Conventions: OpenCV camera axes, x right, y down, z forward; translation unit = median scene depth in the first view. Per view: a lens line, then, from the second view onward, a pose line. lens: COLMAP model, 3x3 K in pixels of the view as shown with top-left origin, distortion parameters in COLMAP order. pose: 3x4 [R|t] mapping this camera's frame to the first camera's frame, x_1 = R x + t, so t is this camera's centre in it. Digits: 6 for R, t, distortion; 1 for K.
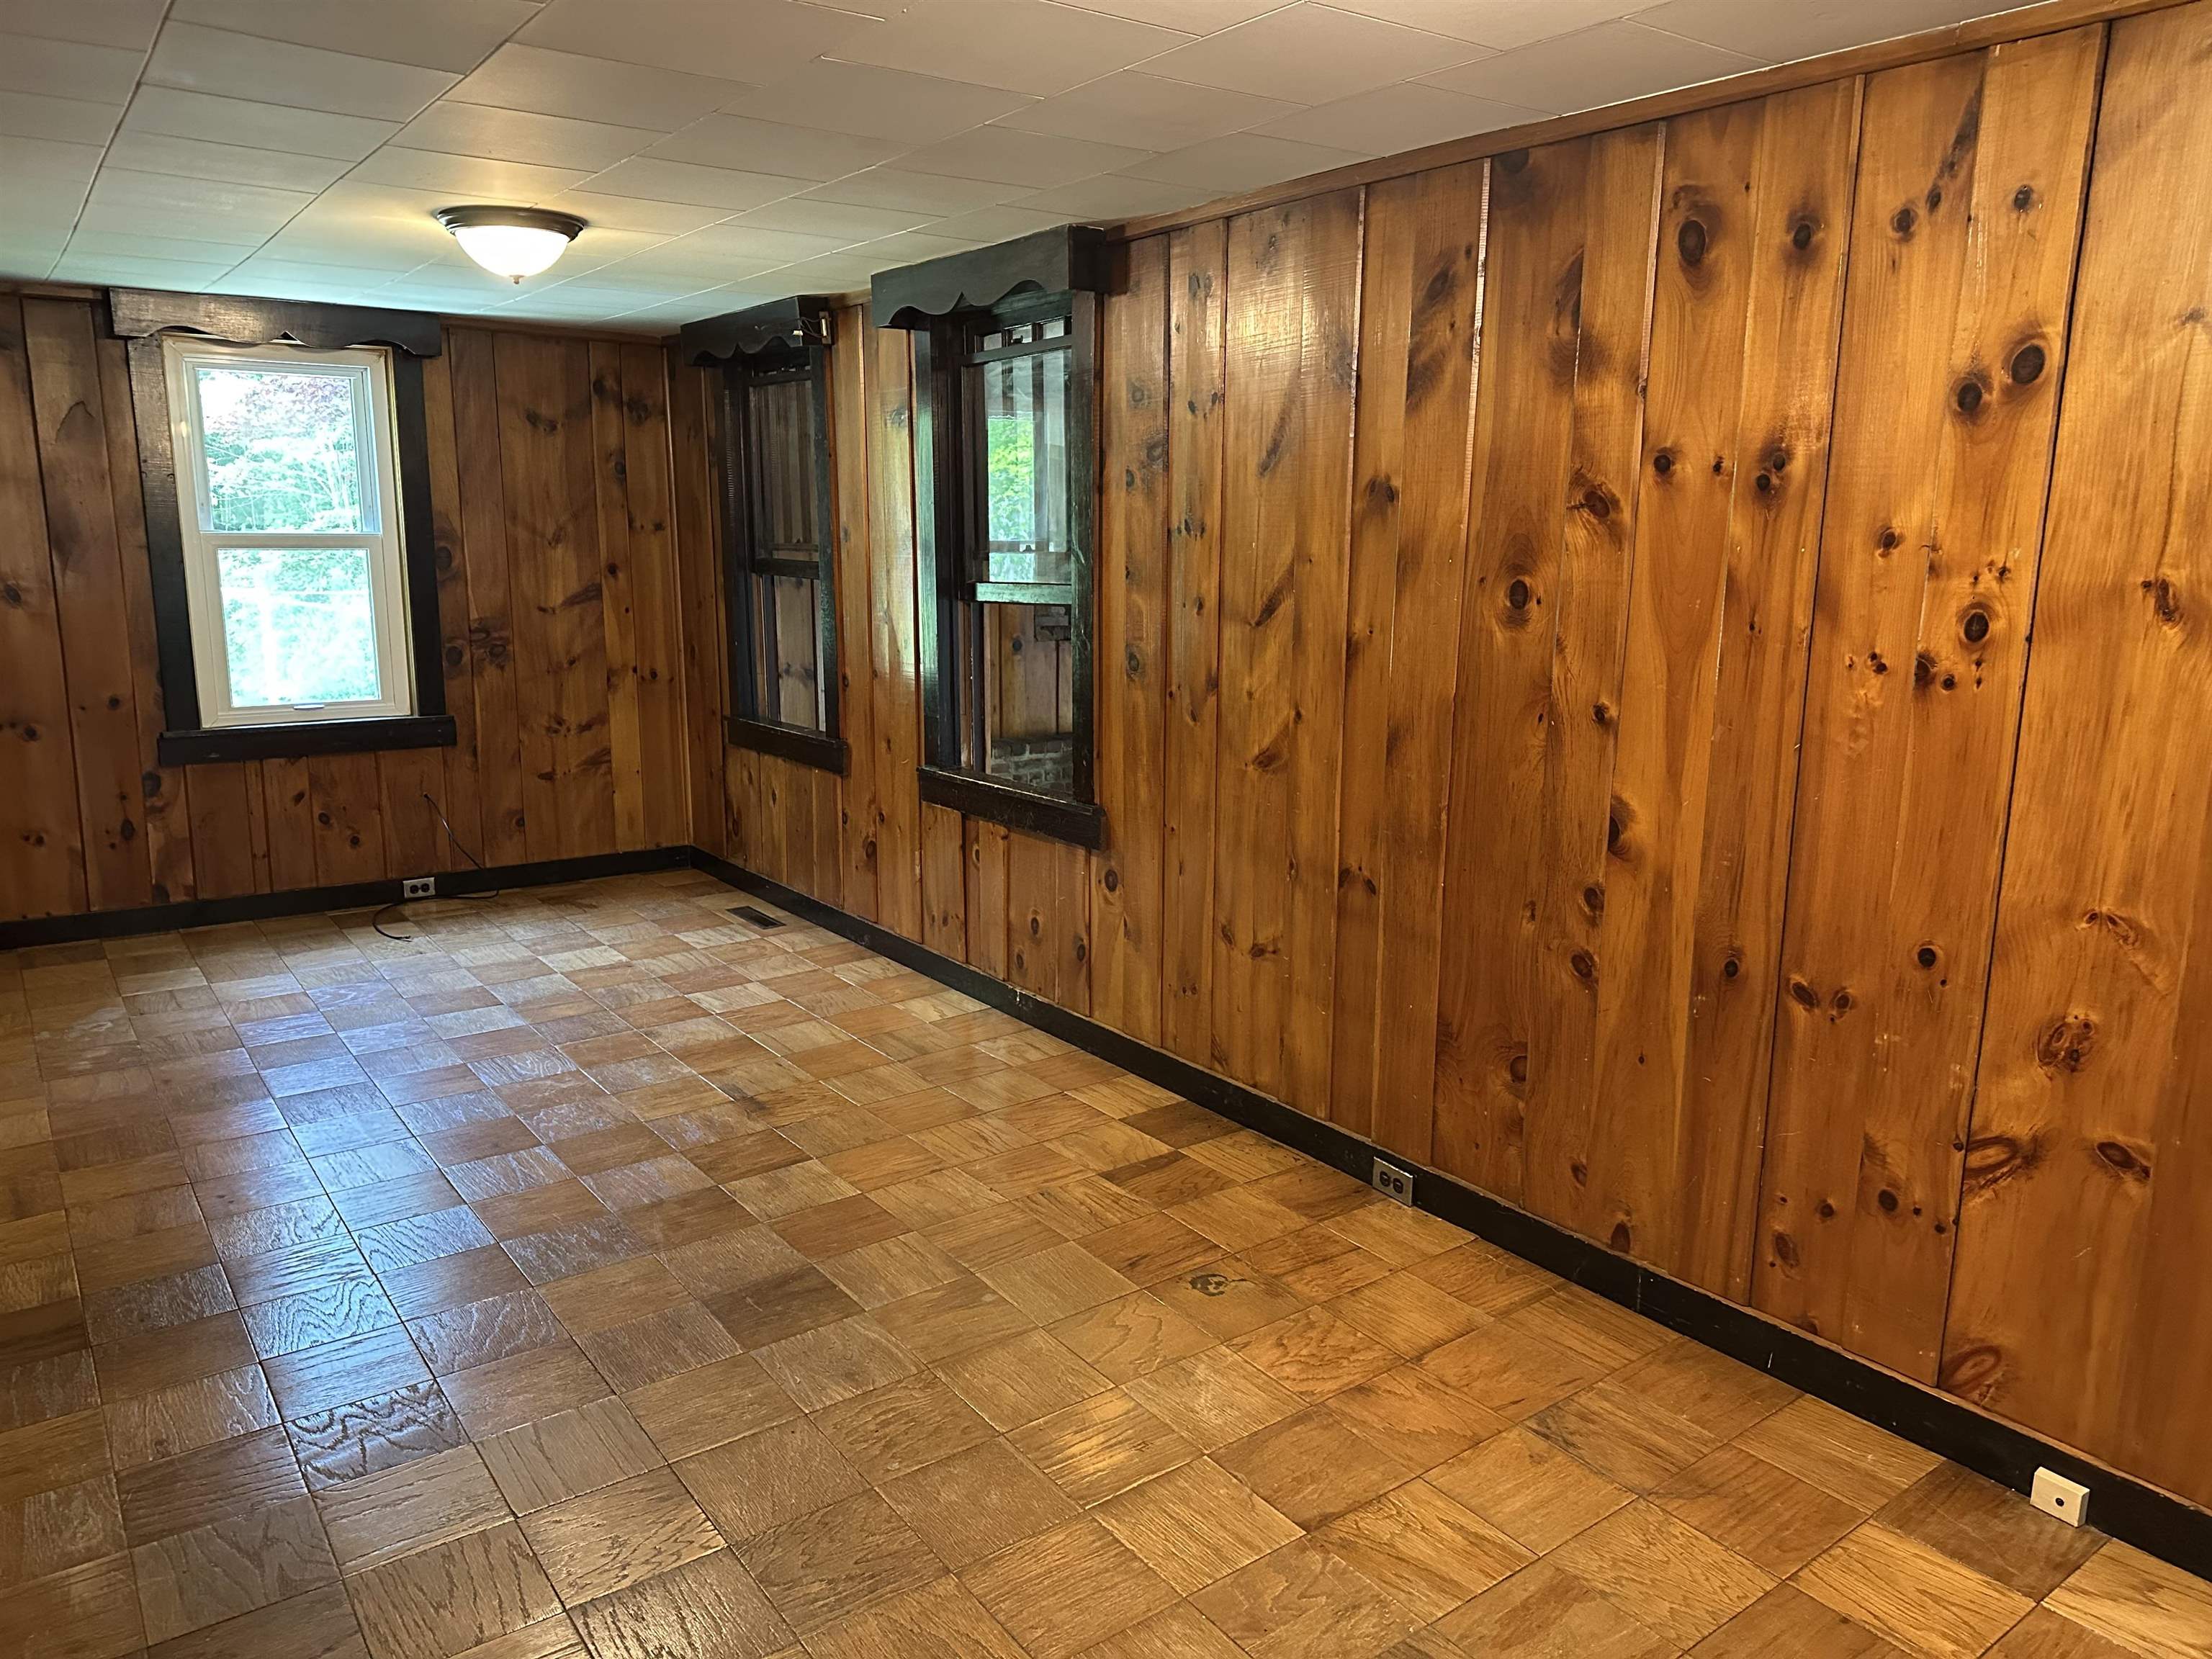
lens RADIAL K [[1549.5, 0, 1104.2], [0, 1549.5, 835.9], [0, 0, 1]] dist [0.093004, -0.131941]
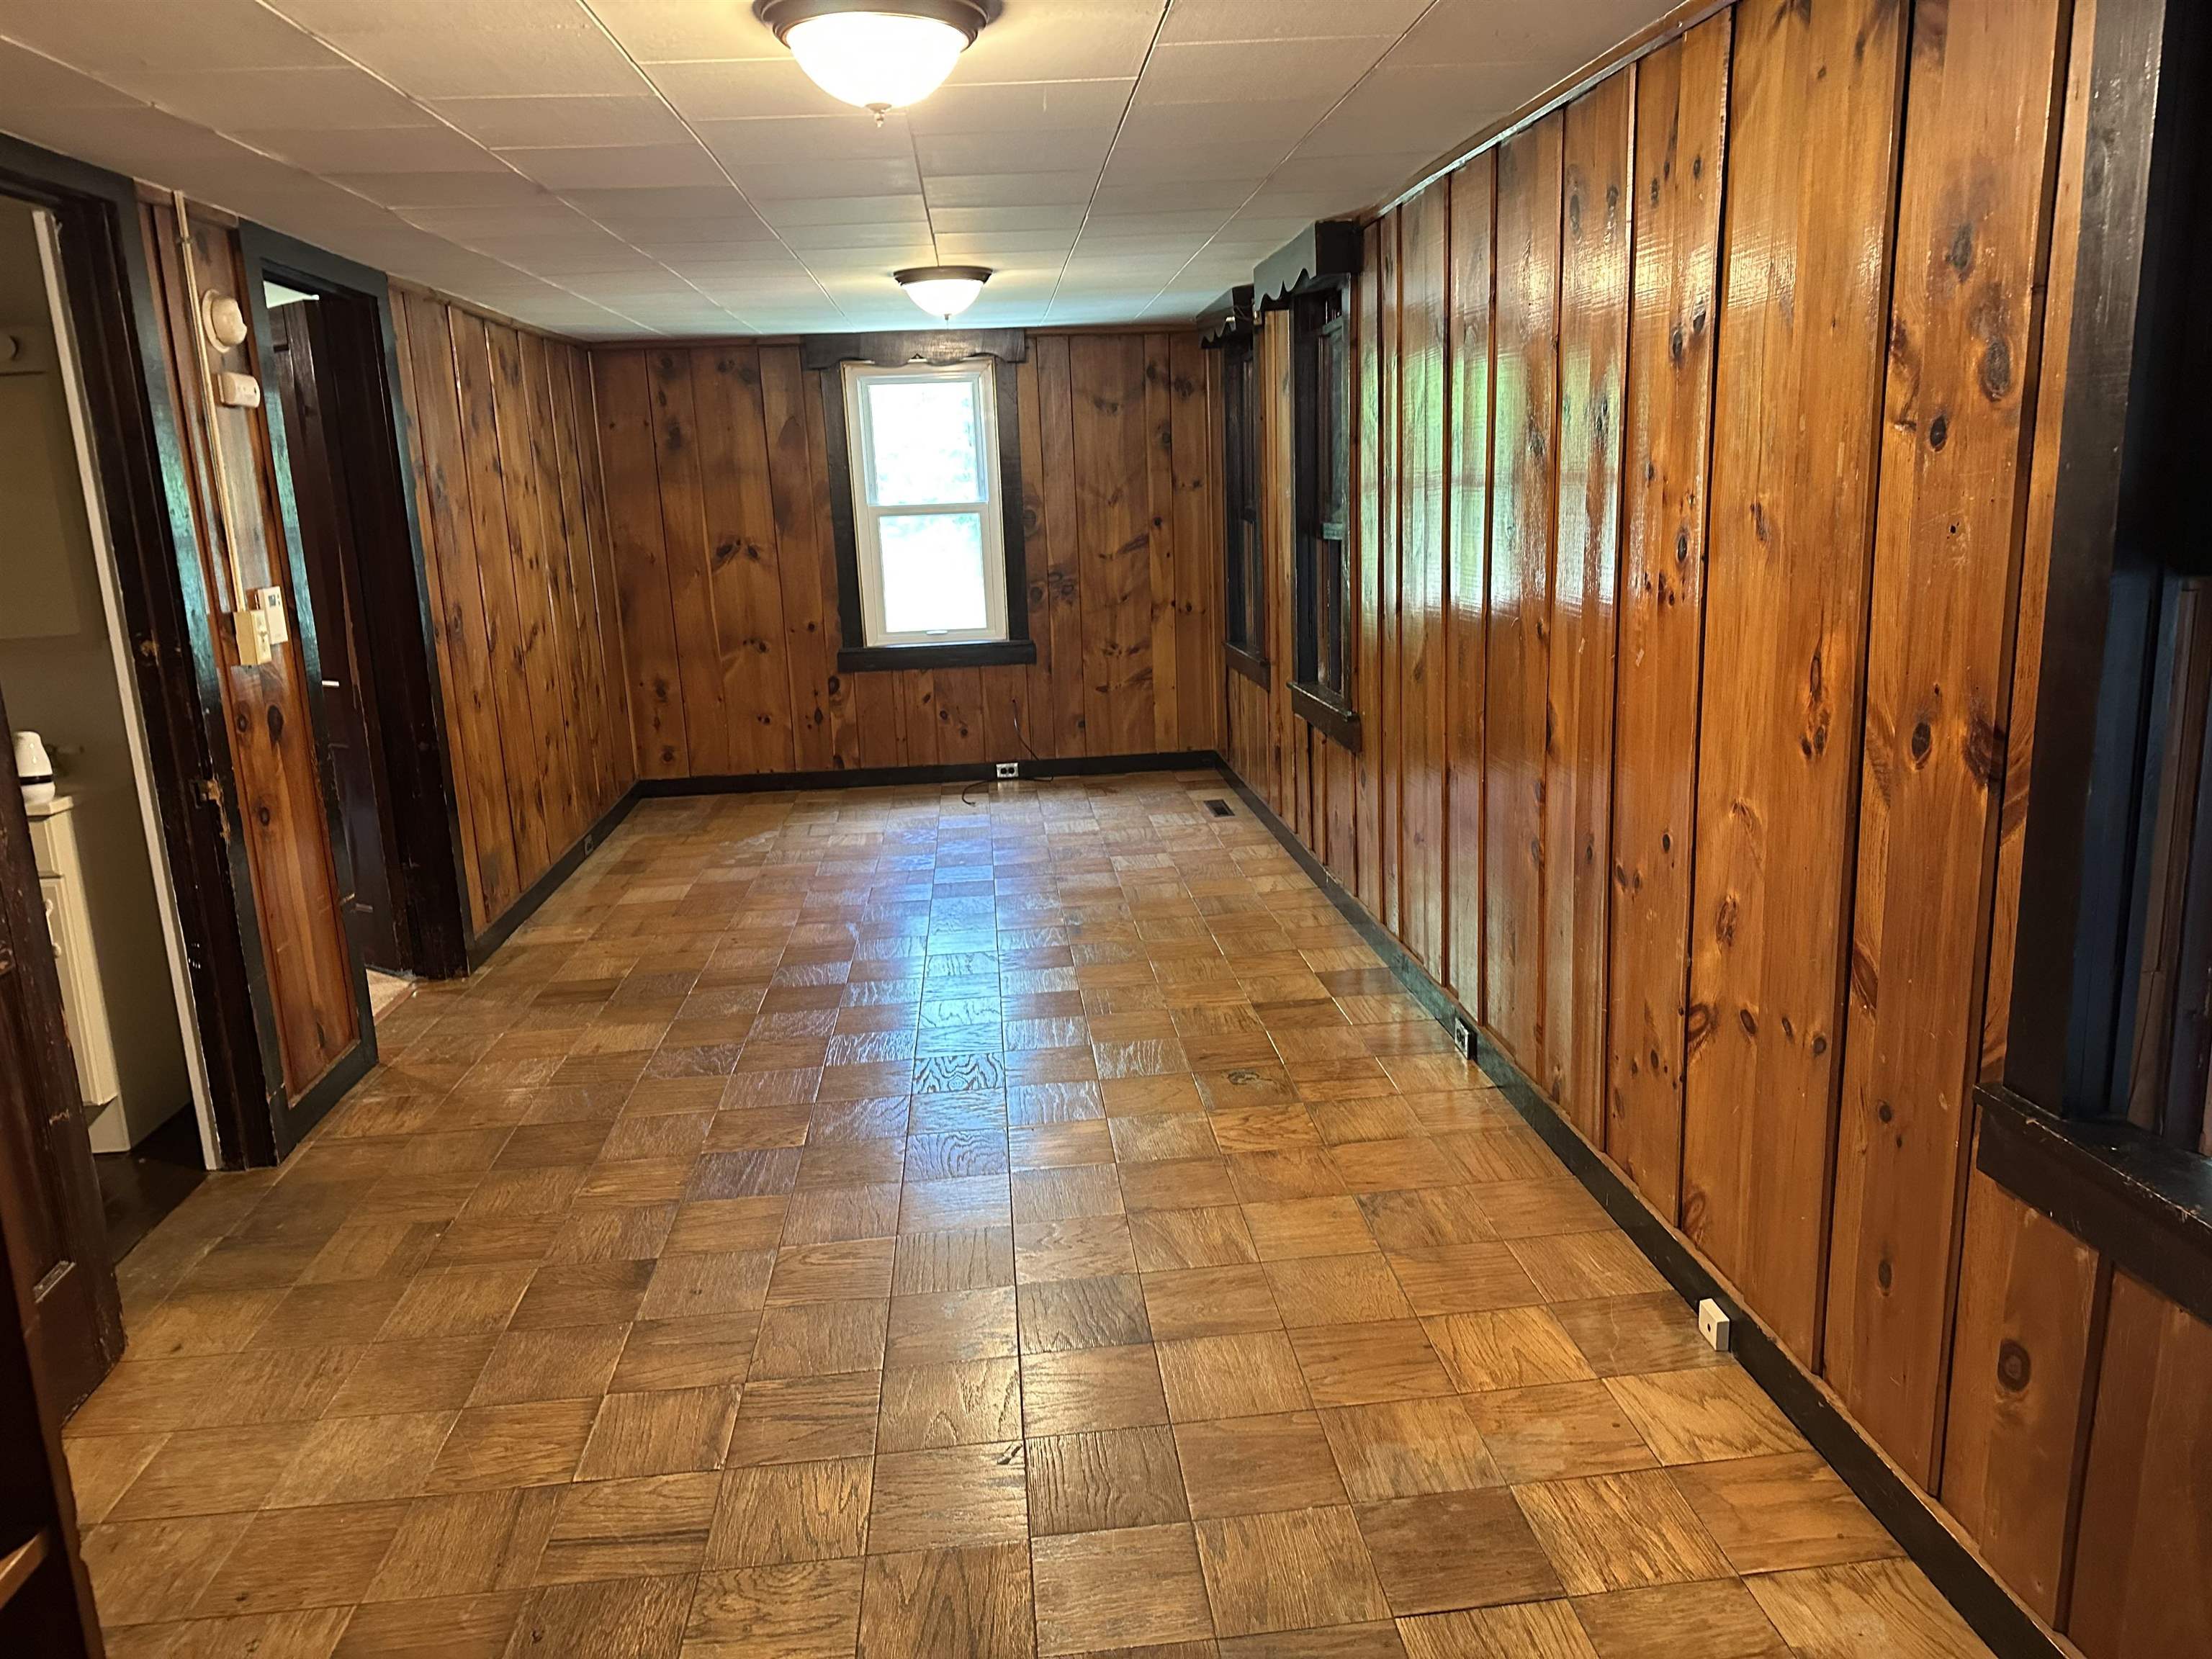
lens RADIAL K [[1549.5, 0, 1104.2], [0, 1549.5, 835.9], [0, 0, 1]] dist [0.093004, -0.131941]
pose [[0.850845, 0.074147, -0.520158, 0.333594], [-0.054560, 0.997109, 0.052889, 0.015152], [0.522576, -0.016620, 0.852431, -0.076016]]
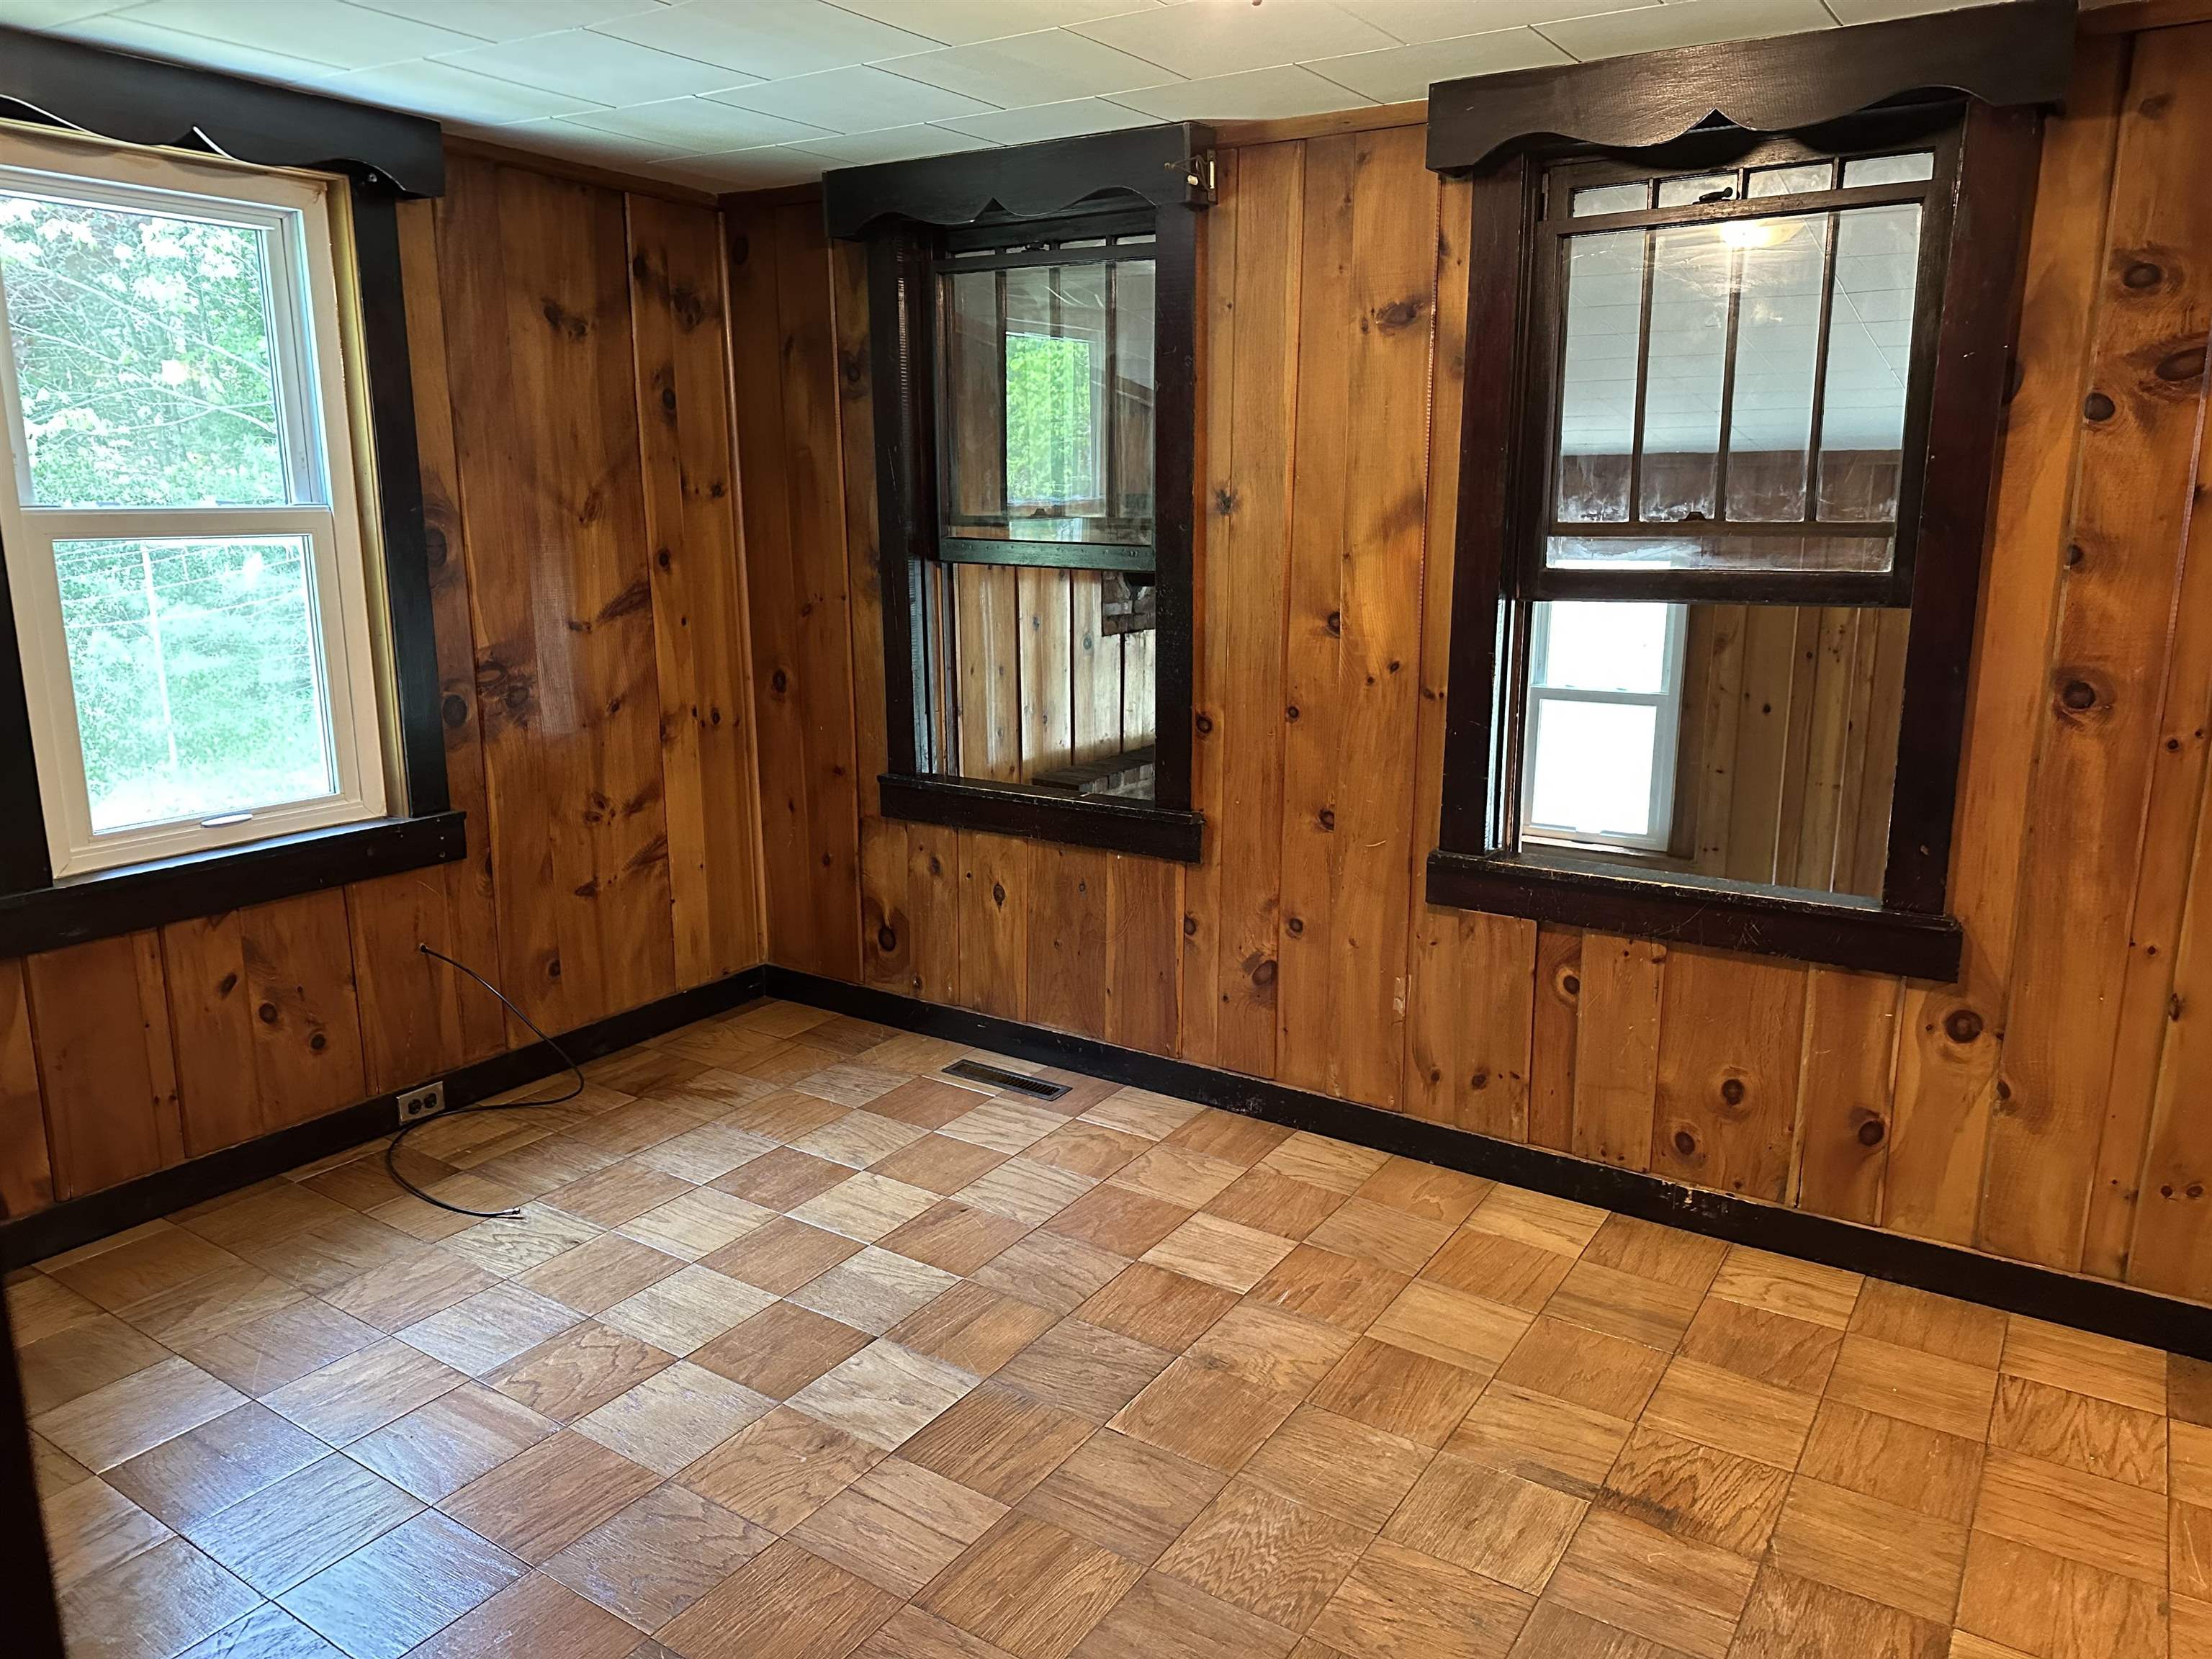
lens RADIAL K [[1549.5, 0, 1104.2], [0, 1549.5, 835.9], [0, 0, 1]] dist [0.093004, -0.131941]
pose [[0.937137, -0.082982, 0.338952, -0.406444], [0.073190, 0.996450, 0.041594, -0.077436], [-0.341201, -0.014171, 0.939884, 0.369048]]
